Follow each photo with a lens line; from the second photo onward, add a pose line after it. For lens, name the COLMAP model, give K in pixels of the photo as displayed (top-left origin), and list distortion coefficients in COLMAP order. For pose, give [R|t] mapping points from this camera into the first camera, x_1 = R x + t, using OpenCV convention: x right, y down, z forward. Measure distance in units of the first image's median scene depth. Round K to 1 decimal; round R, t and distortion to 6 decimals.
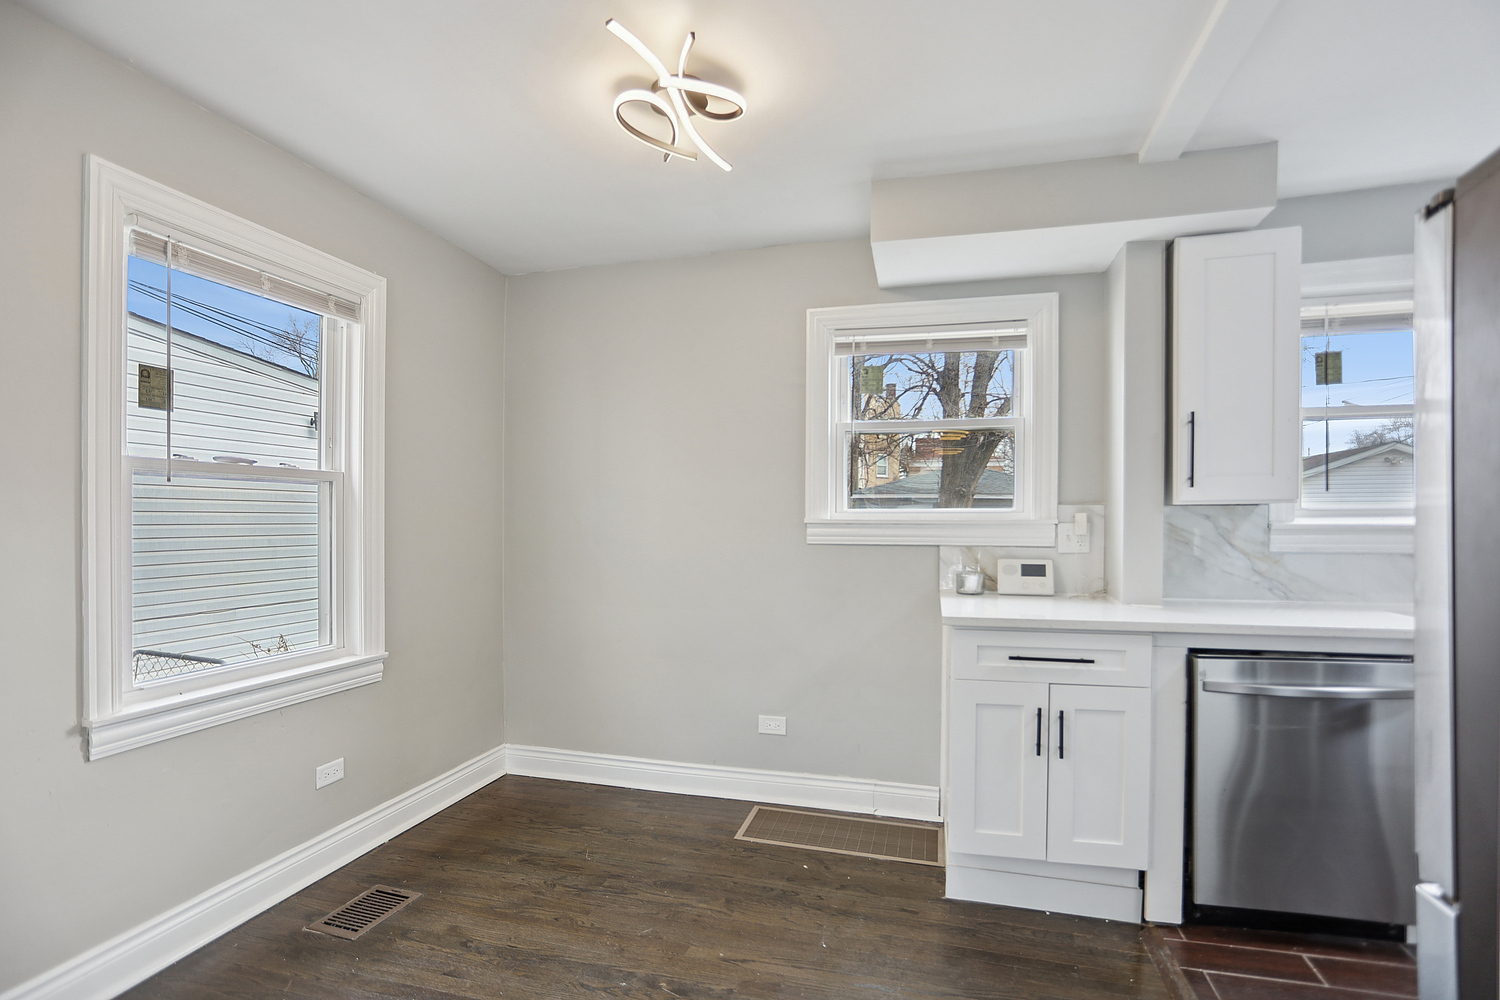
lens RADIAL K [[762.0, 0, 750.9], [0, 762.0, 517.9], [0, 0, 1]] dist [-0.000707, -0.000007]
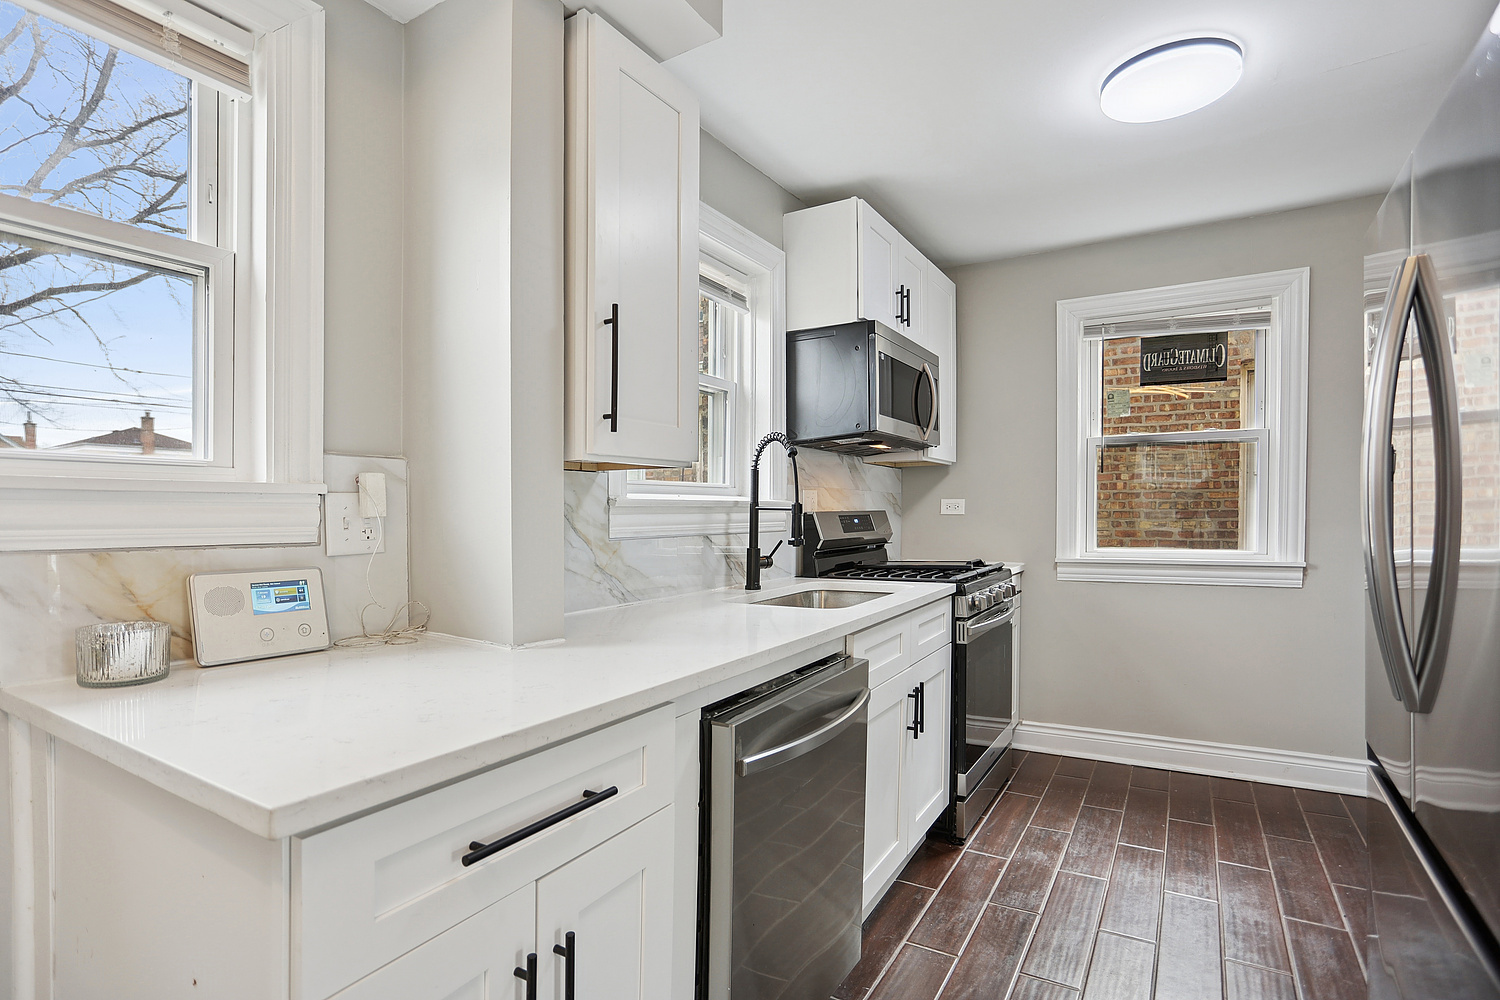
lens RADIAL K [[762.0, 0, 750.9], [0, 762.0, 517.9], [0, 0, 1]] dist [-0.000707, -0.000007]
pose [[0.331517, -0.005156, 0.943435, 0.045551], [0.004240, 0.999983, 0.003975, 0.022430], [-0.943440, 0.002682, 0.331533, 0.613844]]
